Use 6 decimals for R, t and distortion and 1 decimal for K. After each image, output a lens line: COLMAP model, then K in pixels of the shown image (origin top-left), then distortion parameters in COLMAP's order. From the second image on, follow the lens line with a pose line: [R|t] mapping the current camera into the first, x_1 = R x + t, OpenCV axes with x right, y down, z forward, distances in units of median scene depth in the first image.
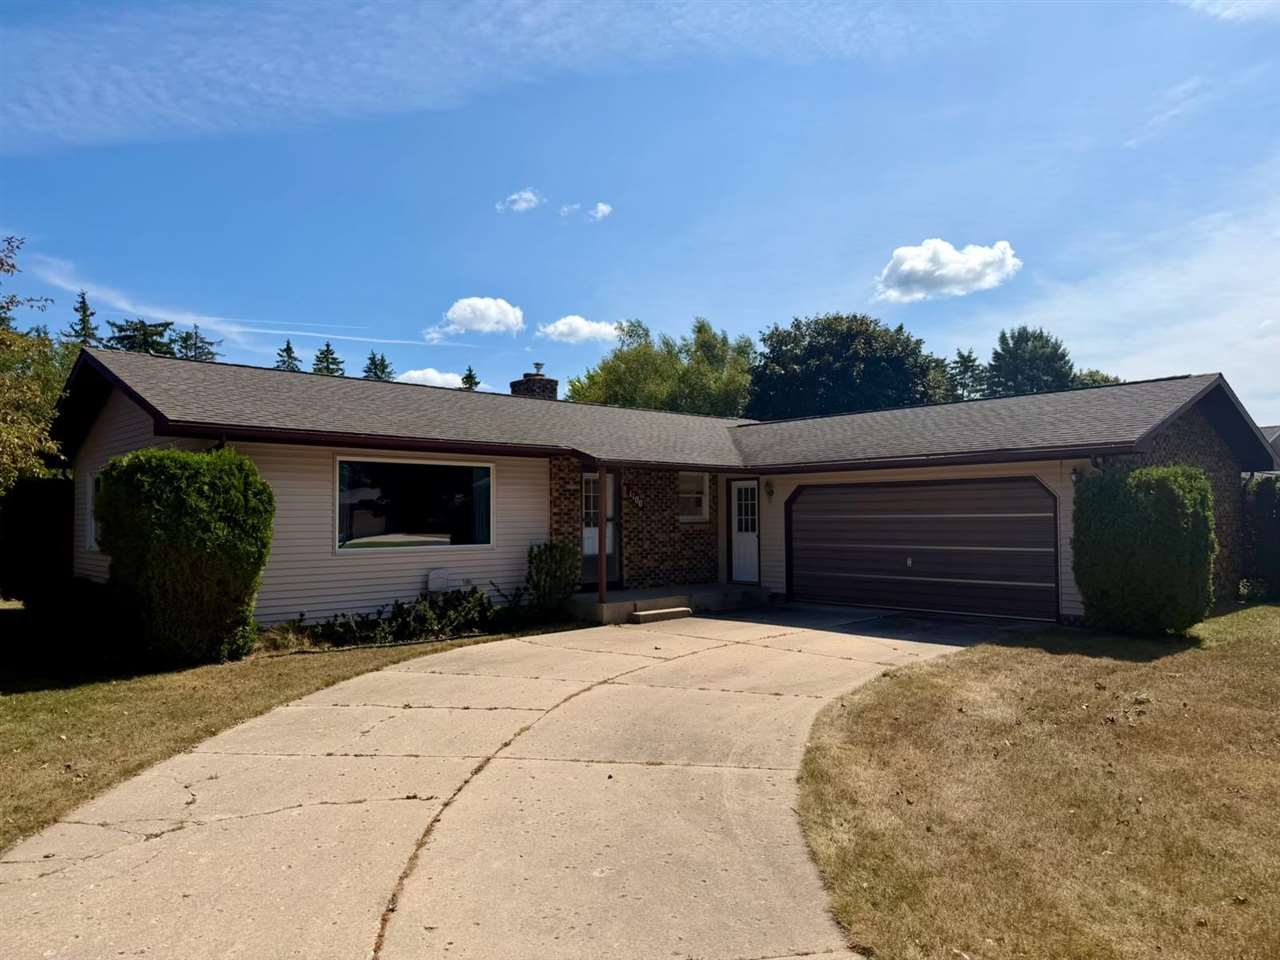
lens RADIAL K [[904.5, 0, 646.4], [0, 904.5, 483.6], [0, 0, 1]] dist [0.047197, -0.008601]
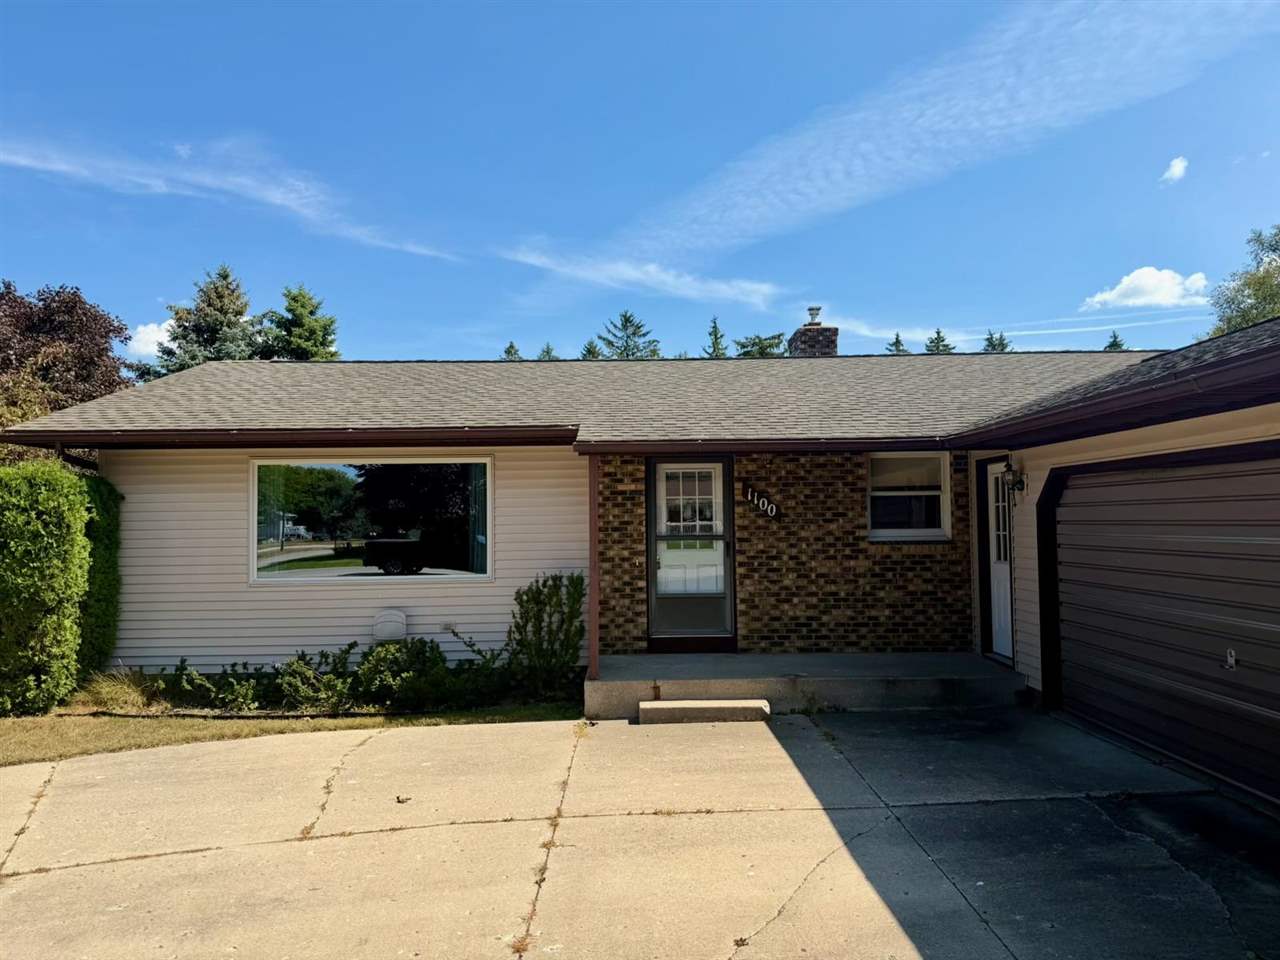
lens RADIAL K [[904.5, 0, 634.8], [0, 904.5, 479.6], [0, 0, 1]] dist [0.047197, -0.008601]
pose [[0.724976, -0.033261, -0.687971, 0.337652], [0.034287, 0.999338, -0.012183, 0.006068], [0.687920, -0.014756, 0.725636, 0.501729]]
